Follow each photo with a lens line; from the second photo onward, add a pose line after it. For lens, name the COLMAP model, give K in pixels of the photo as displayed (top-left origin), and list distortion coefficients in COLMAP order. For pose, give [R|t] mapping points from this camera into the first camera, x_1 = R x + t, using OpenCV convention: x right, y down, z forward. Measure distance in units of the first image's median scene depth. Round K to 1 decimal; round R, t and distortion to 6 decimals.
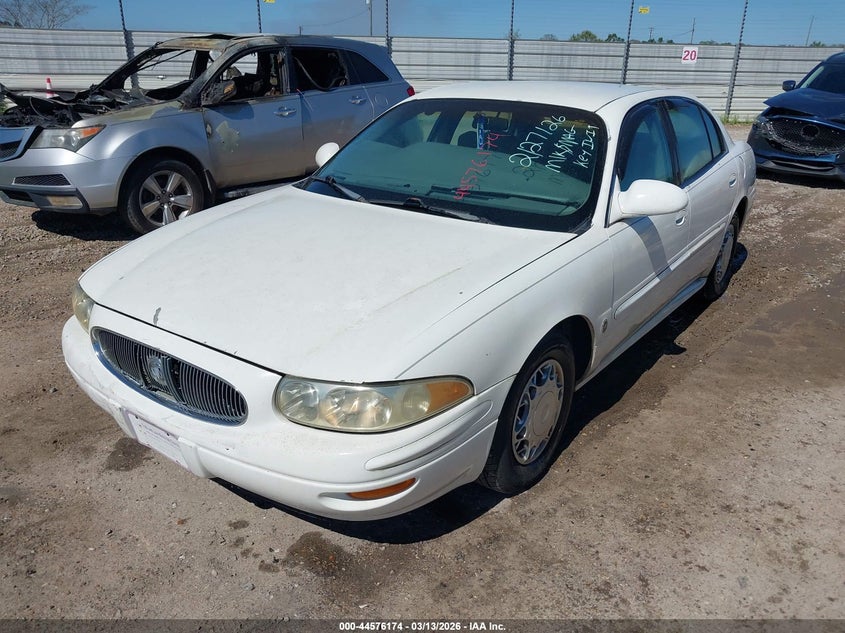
lens RADIAL K [[684.0, 0, 425.2], [0, 684.0, 318.0], [0, 0, 1]] dist [-0.001634, -0.042666]
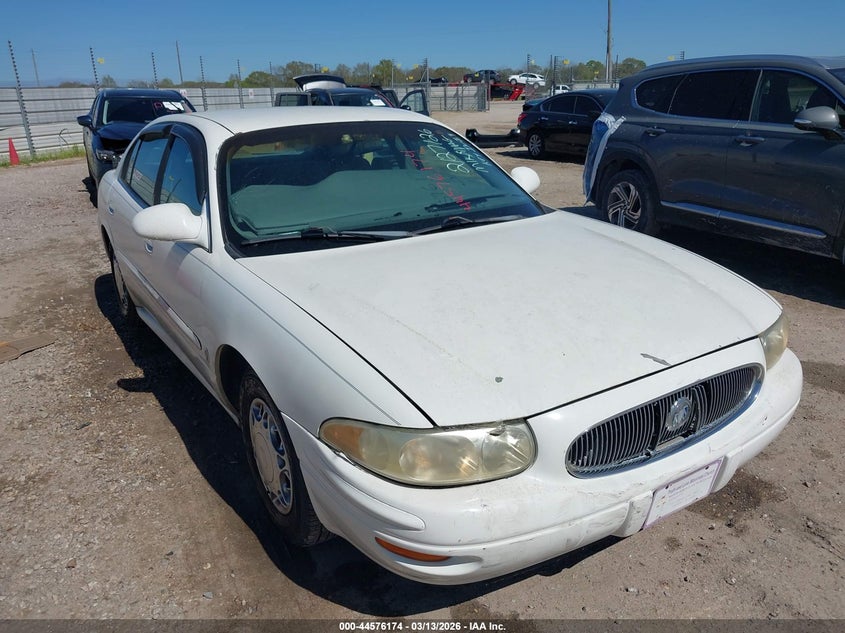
lens RADIAL K [[684.0, 0, 424.5], [0, 684.0, 315.1], [0, 0, 1]] dist [-0.001634, -0.042666]
pose [[0.358975, -0.311641, 0.879782, -0.922226], [0.365948, 0.914131, 0.174492, -0.231649], [-0.858614, 0.259316, 0.442195, 0.641266]]
